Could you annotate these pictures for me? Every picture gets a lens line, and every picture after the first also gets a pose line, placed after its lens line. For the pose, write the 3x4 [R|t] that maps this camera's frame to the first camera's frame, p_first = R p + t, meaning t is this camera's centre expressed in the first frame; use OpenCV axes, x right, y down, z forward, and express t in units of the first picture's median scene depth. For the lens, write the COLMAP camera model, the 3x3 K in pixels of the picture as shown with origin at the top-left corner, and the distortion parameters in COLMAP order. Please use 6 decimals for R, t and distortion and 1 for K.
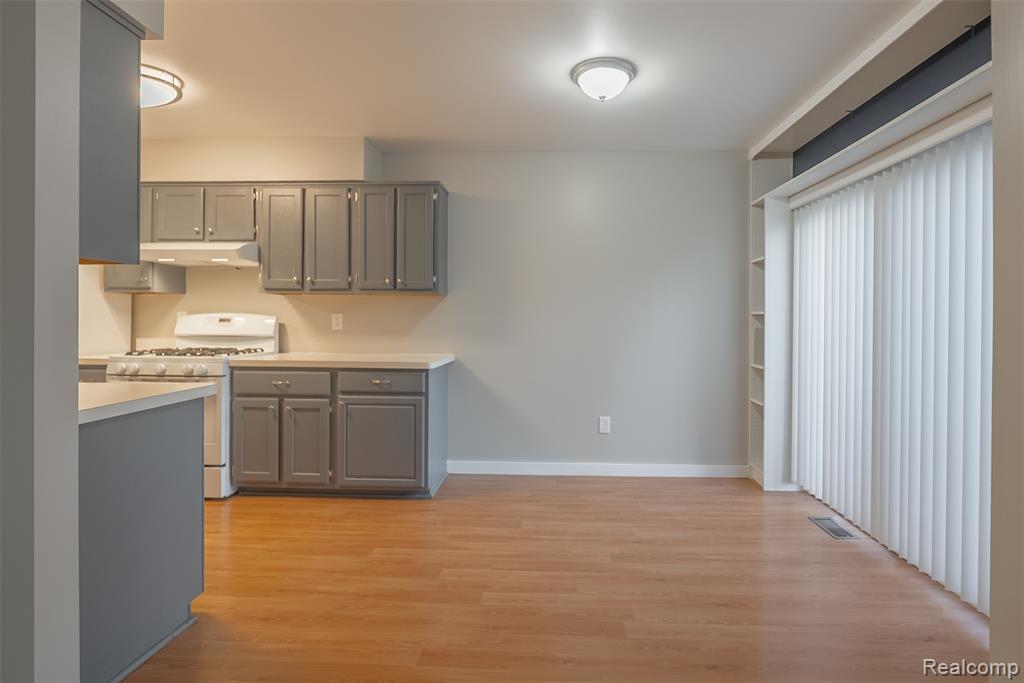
lens RADIAL K [[504.4, 0, 536.7], [0, 504.4, 320.7], [0, 0, 1]] dist [-0.000702, -0.000102]
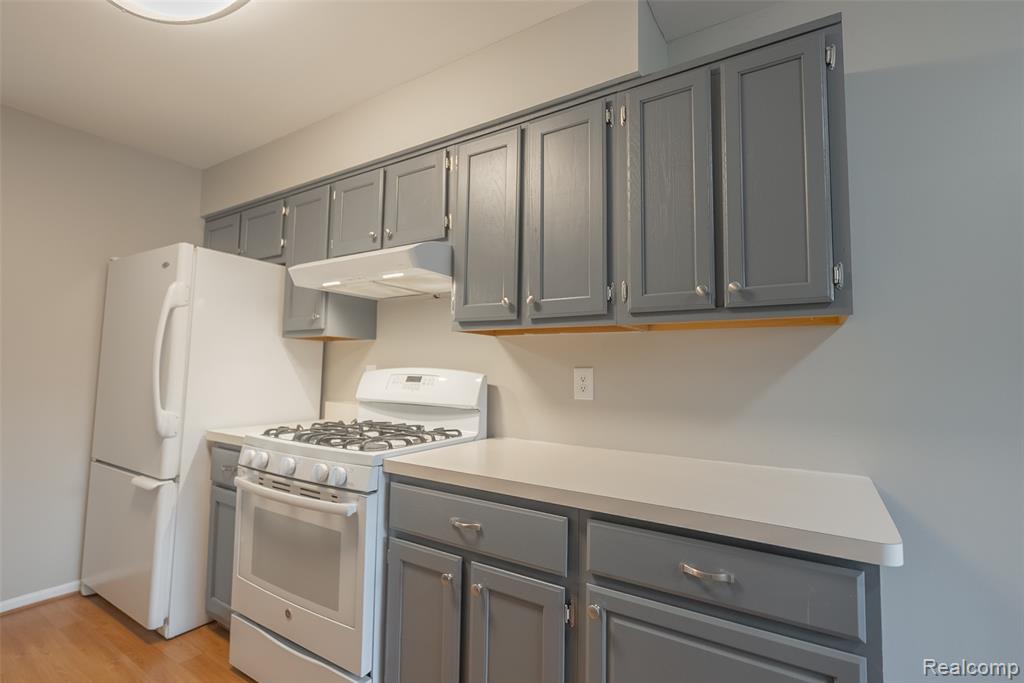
lens RADIAL K [[478.8, 0, 512.0], [0, 478.8, 341.5], [0, 0, 1]] dist [-0.001711, -0.000598]
pose [[0.866645, -0.024717, -0.498312, -0.232178], [-0.008518, 0.997893, -0.064312, -0.010659], [0.498852, 0.059980, 0.864609, 0.584033]]
